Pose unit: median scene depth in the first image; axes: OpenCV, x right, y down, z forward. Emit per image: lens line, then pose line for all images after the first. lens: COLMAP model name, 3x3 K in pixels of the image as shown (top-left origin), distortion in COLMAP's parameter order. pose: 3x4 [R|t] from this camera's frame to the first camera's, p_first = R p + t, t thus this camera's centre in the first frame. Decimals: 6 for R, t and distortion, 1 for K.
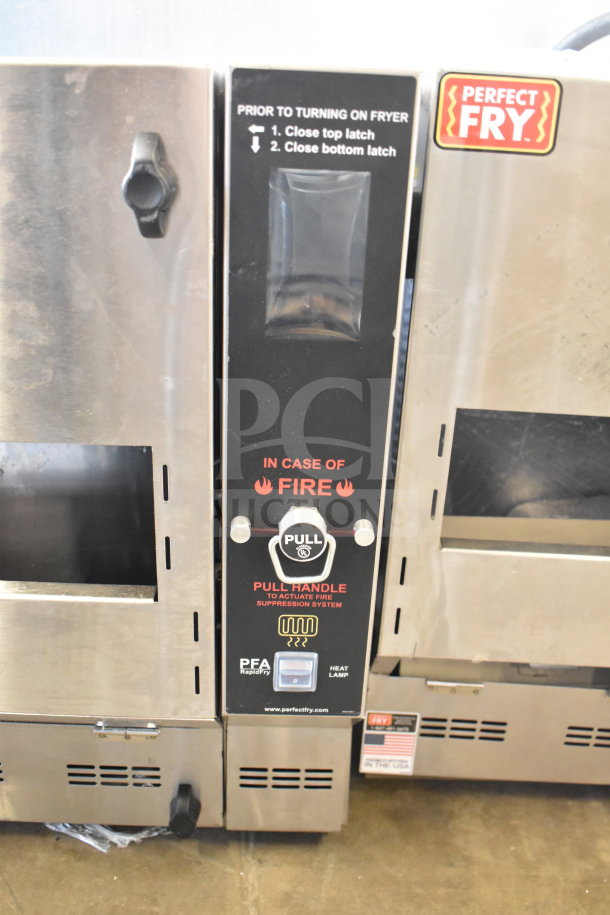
lens RADIAL K [[836.4, 0, 305.0], [0, 836.4, 457.5], [0, 0, 1]] dist [0.007971, 0.017756]
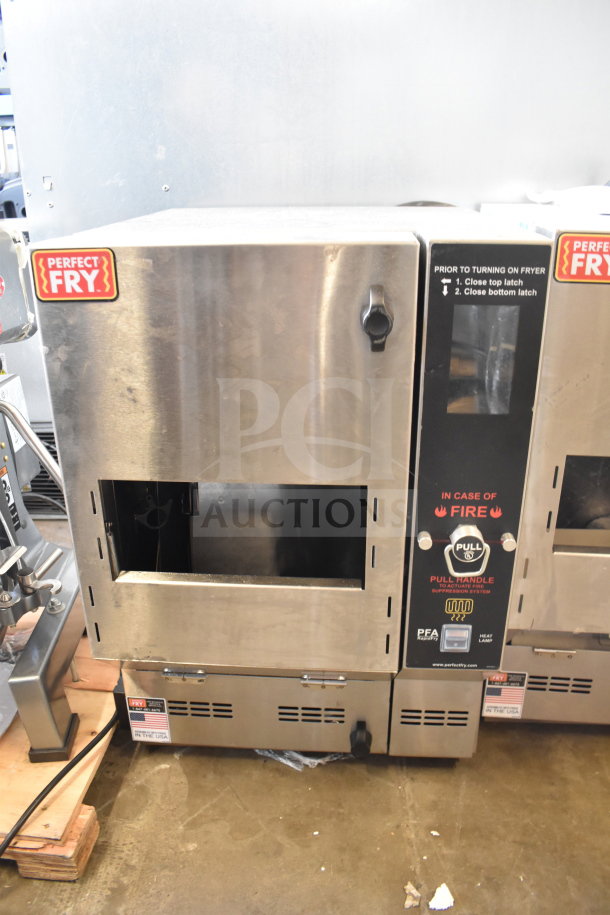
lens RADIAL K [[699.2, 0, 330.5], [0, 699.2, 460.0], [0, 0, 1]] dist [-0.003960, 0.003349]
pose [[0.998263, -0.011686, -0.057749, -0.145352], [0.010488, 0.999724, -0.021002, -0.027264], [0.057979, 0.020359, 0.998110, -0.211506]]
